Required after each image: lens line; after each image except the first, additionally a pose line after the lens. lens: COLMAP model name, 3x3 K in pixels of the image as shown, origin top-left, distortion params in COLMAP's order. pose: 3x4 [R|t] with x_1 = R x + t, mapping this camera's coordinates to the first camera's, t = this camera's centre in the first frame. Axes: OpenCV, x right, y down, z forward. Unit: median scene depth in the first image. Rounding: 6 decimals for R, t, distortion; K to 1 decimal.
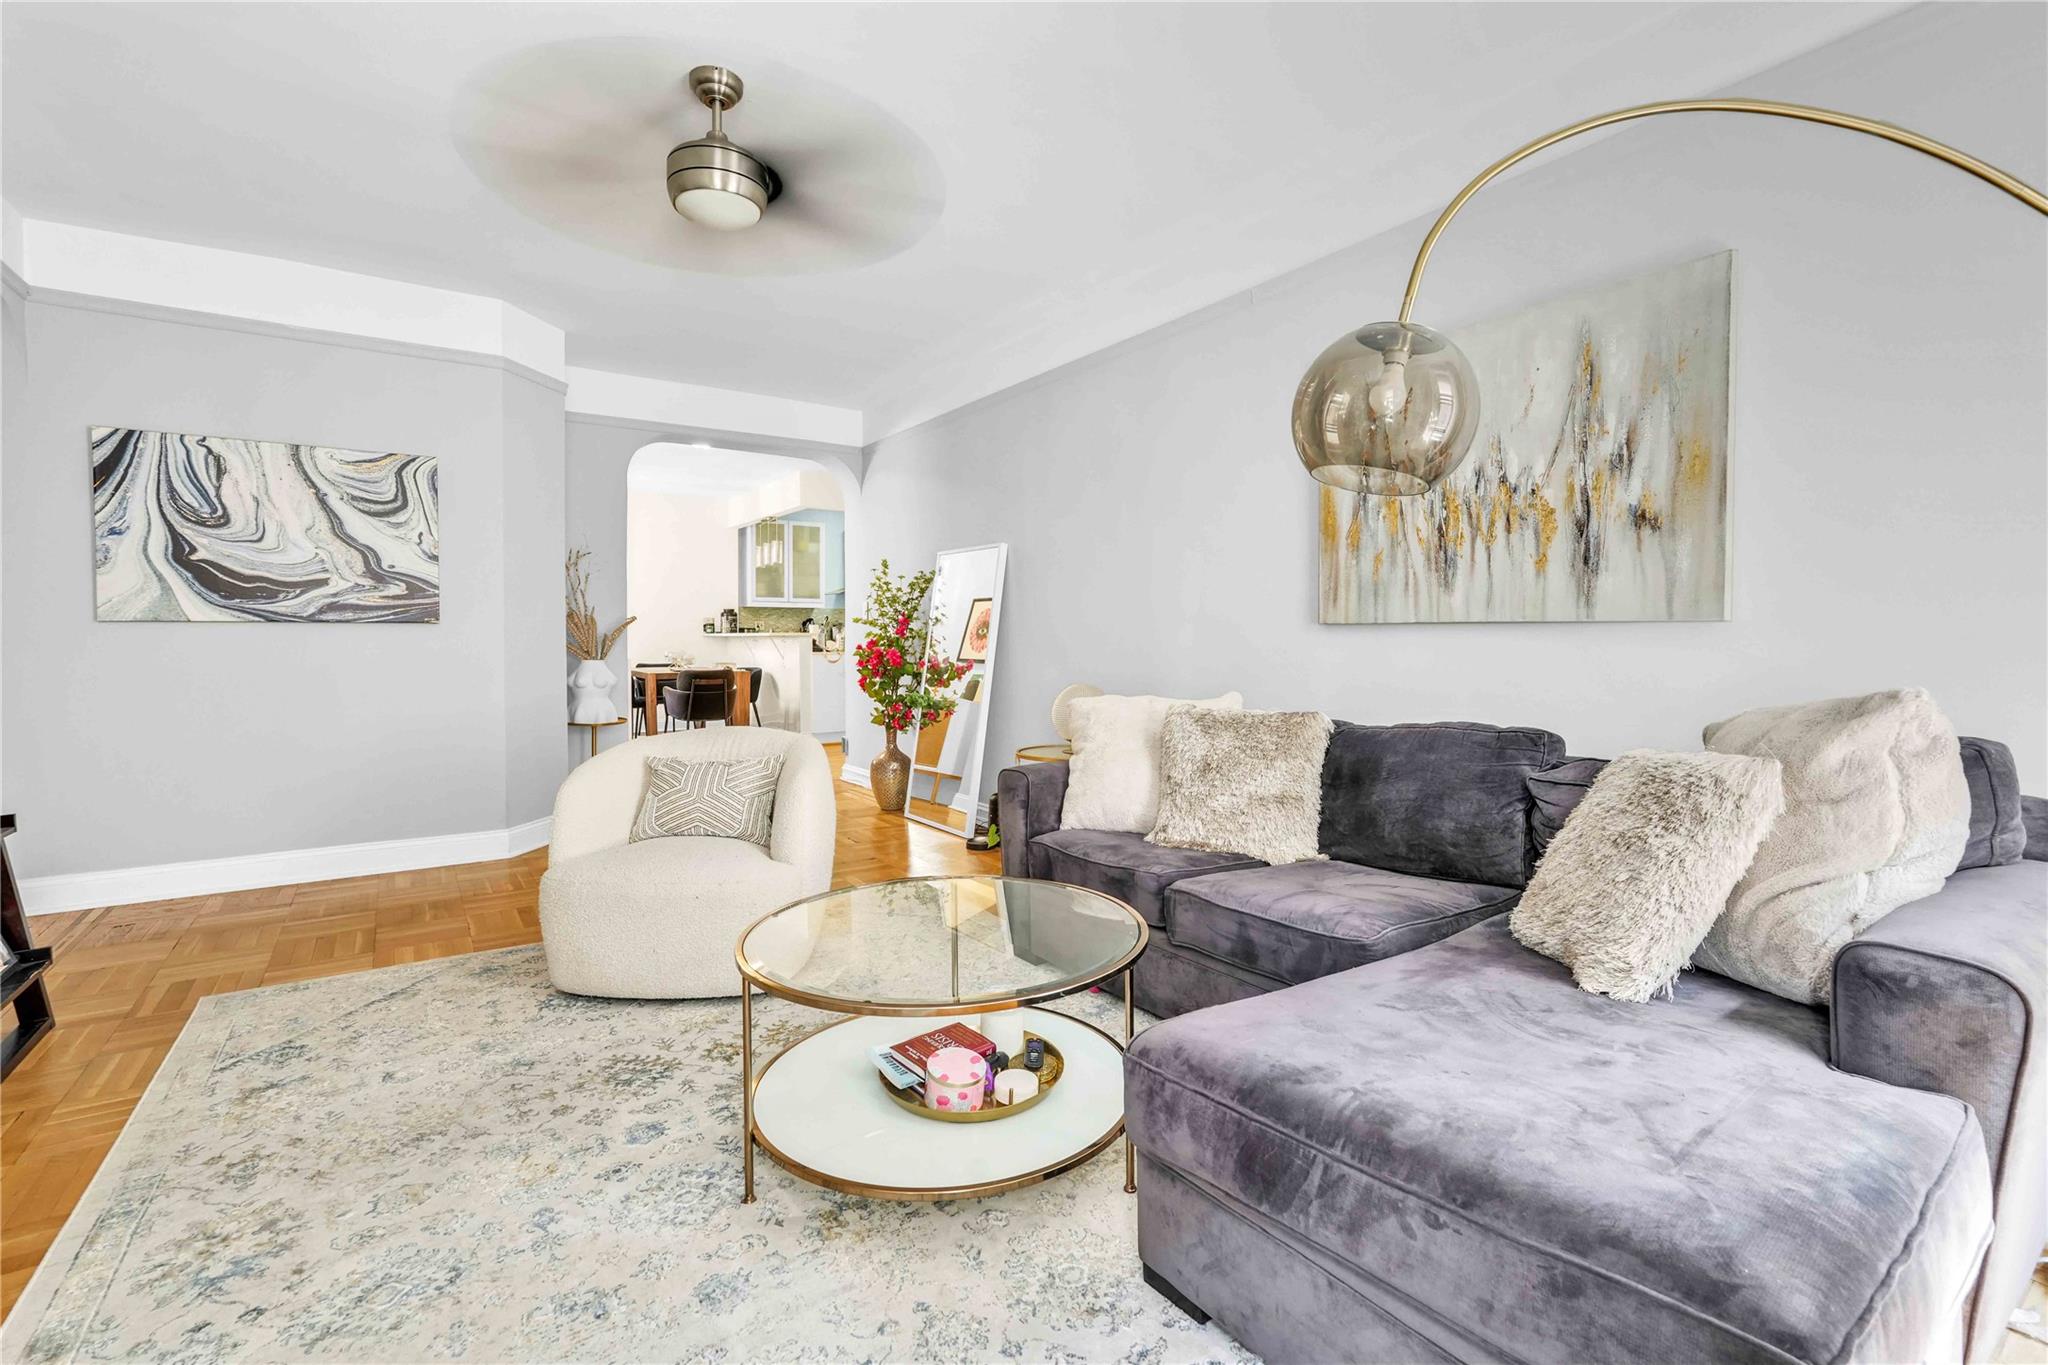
lens RADIAL K [[908.5, 0, 1028.0], [0, 908.5, 671.9], [0, 0, 1]] dist [-0.018512, 0.009921]
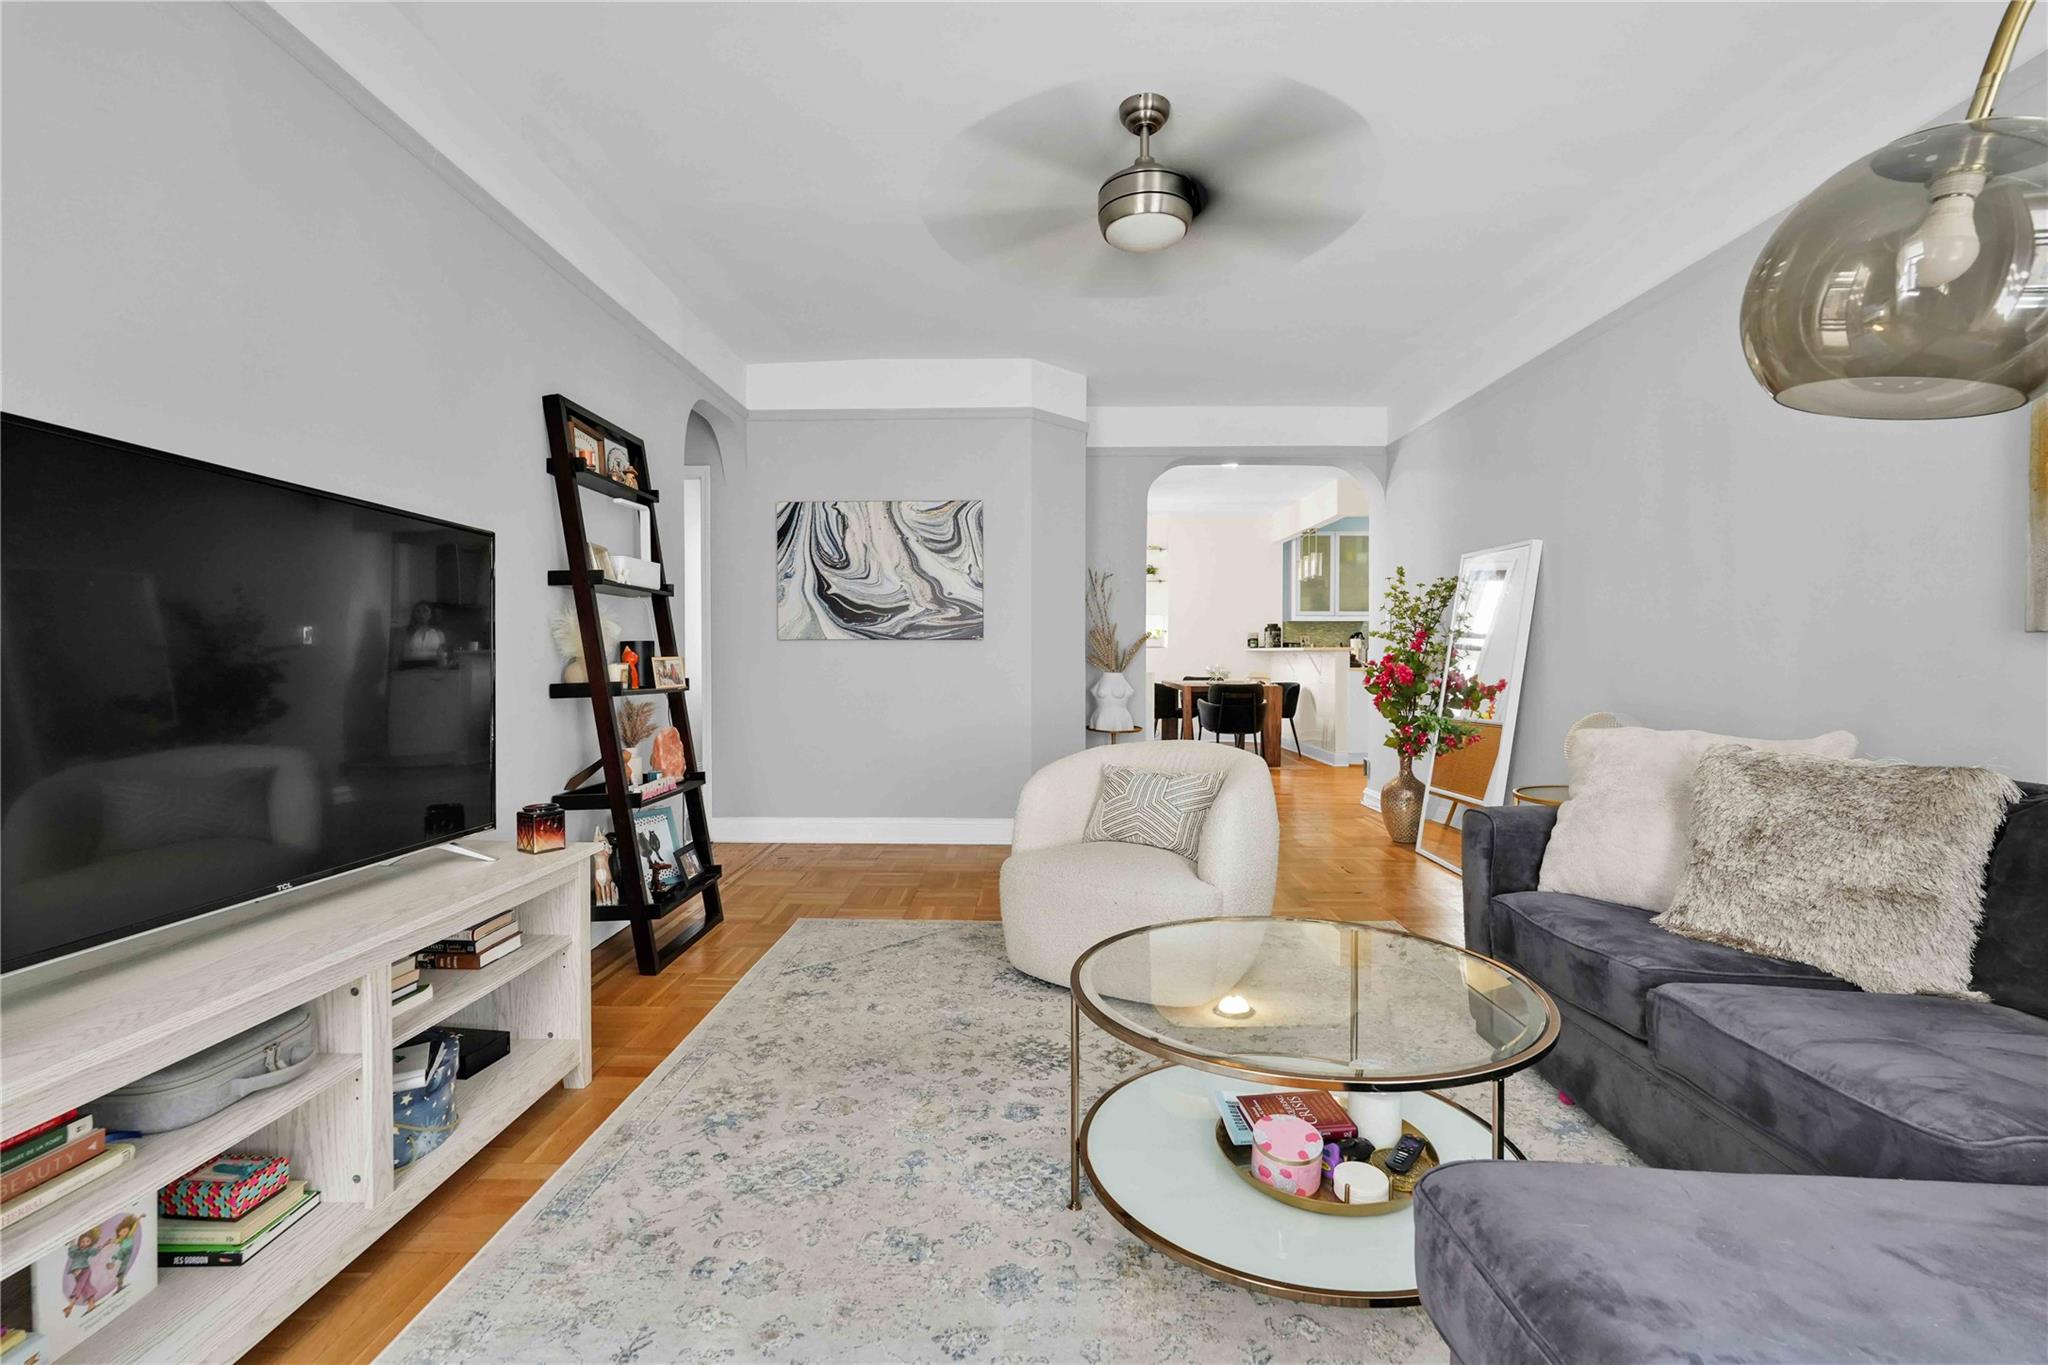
lens RADIAL K [[914.4, 0, 1030.9], [0, 914.4, 684.0], [0, 0, 1]] dist [-0.017733, 0.009531]
pose [[0.811243, 0.021008, -0.584331, 0.149432], [-0.022855, 0.999730, 0.004212, -0.003188], [0.584262, 0.009938, 0.811504, 0.085947]]
